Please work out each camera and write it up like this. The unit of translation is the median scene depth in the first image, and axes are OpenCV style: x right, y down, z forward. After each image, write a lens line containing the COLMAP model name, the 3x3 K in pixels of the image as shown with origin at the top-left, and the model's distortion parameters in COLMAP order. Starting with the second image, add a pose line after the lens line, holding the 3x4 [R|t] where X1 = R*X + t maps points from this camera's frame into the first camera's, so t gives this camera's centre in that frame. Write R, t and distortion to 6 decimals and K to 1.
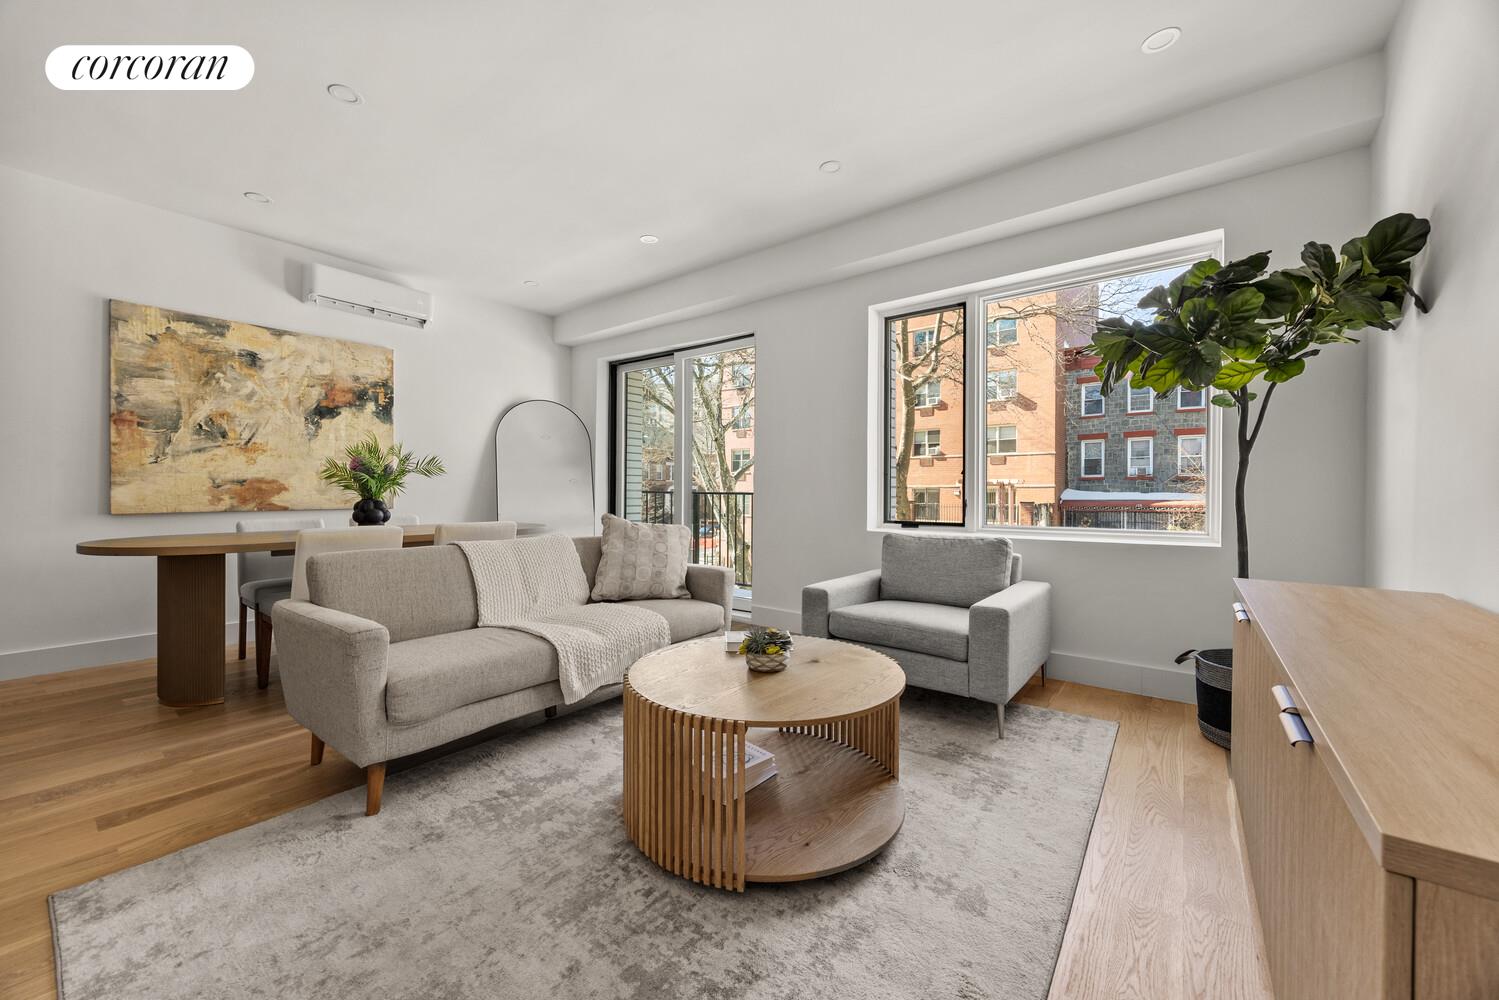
lens RADIAL K [[596.0, 0, 754.5], [0, 596.0, 496.8], [0, 0, 1]] dist [0.012703, -0.000121]
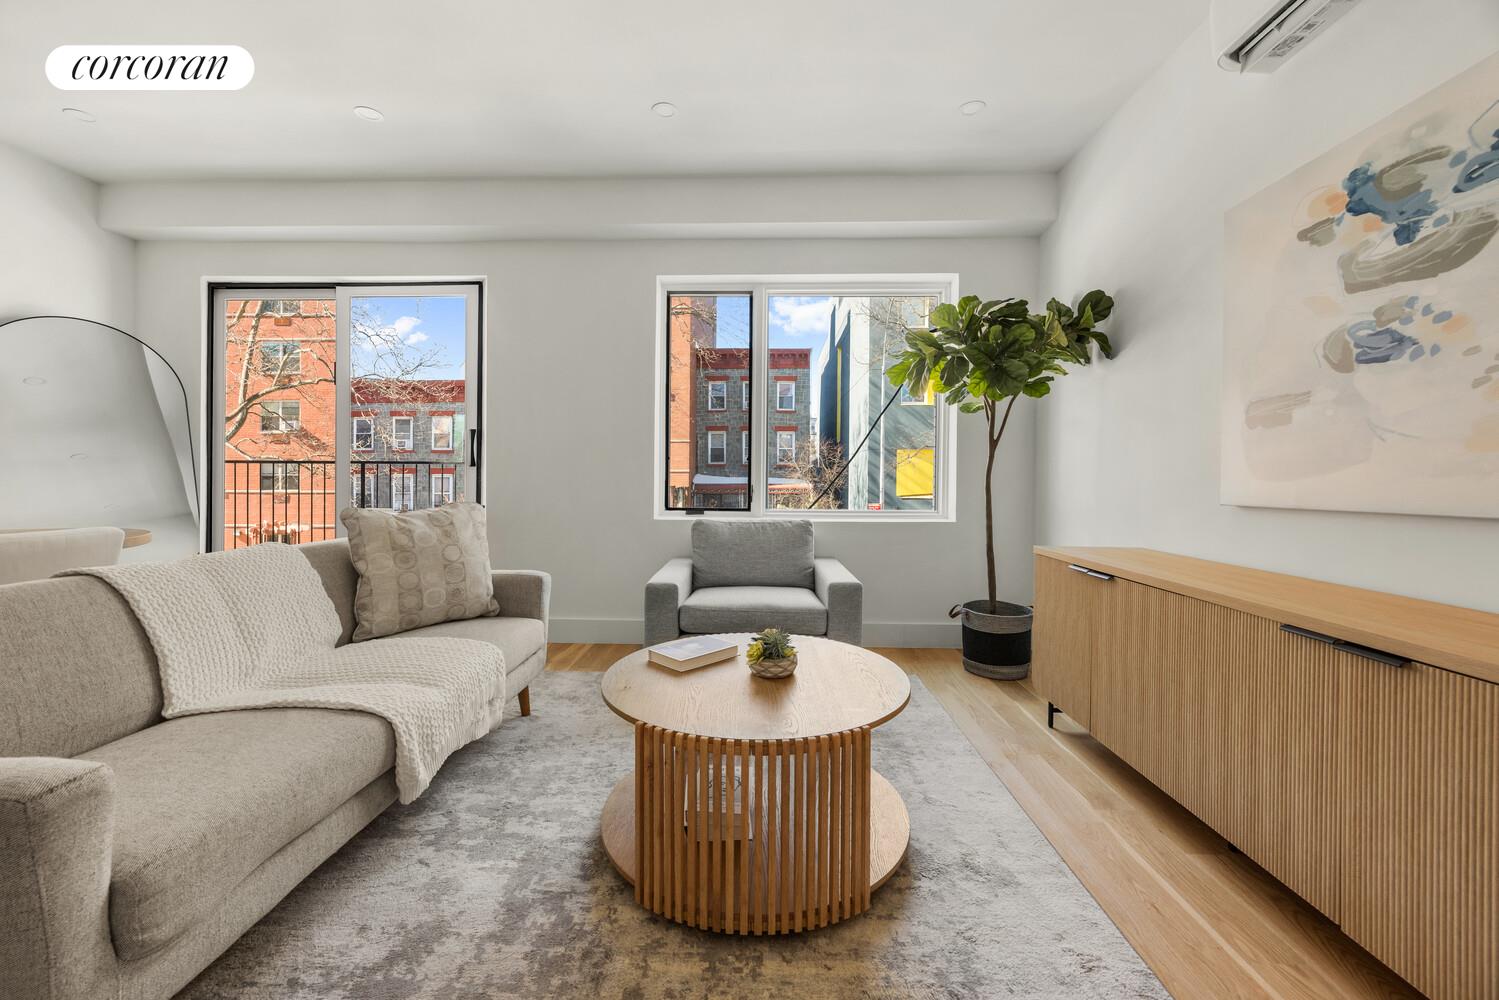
lens RADIAL K [[596.0, 0, 787.5], [0, 596.0, 490.6], [0, 0, 1]] dist [0.012703, -0.000121]
pose [[0.808460, -0.008210, 0.588494, -0.224447], [-0.001235, 0.999877, 0.015646, -0.001798], [-0.588550, -0.013376, 0.808350, 0.147397]]
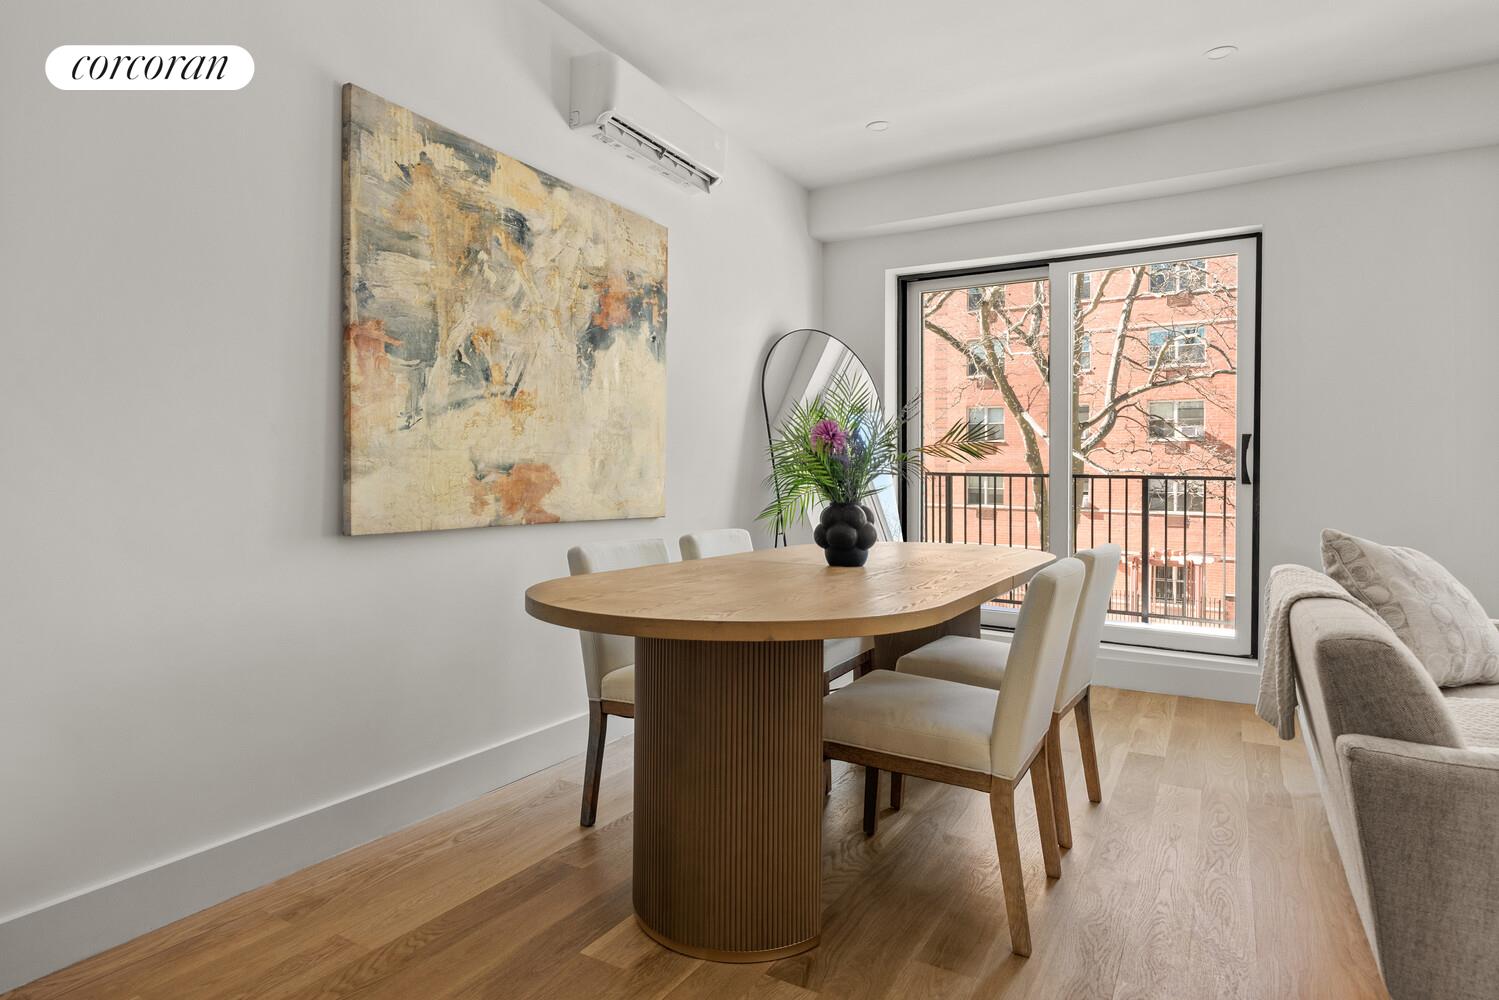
lens RADIAL K [[800.9, 0, 746.9], [0, 800.9, 490.3], [0, 0, 1]] dist [-0.020154, -0.000283]
pose [[0.999498, 0.006791, 0.030941, -0.693230], [-0.006966, 0.999960, 0.005552, -0.011368], [-0.030902, -0.005765, 0.999506, 0.328529]]
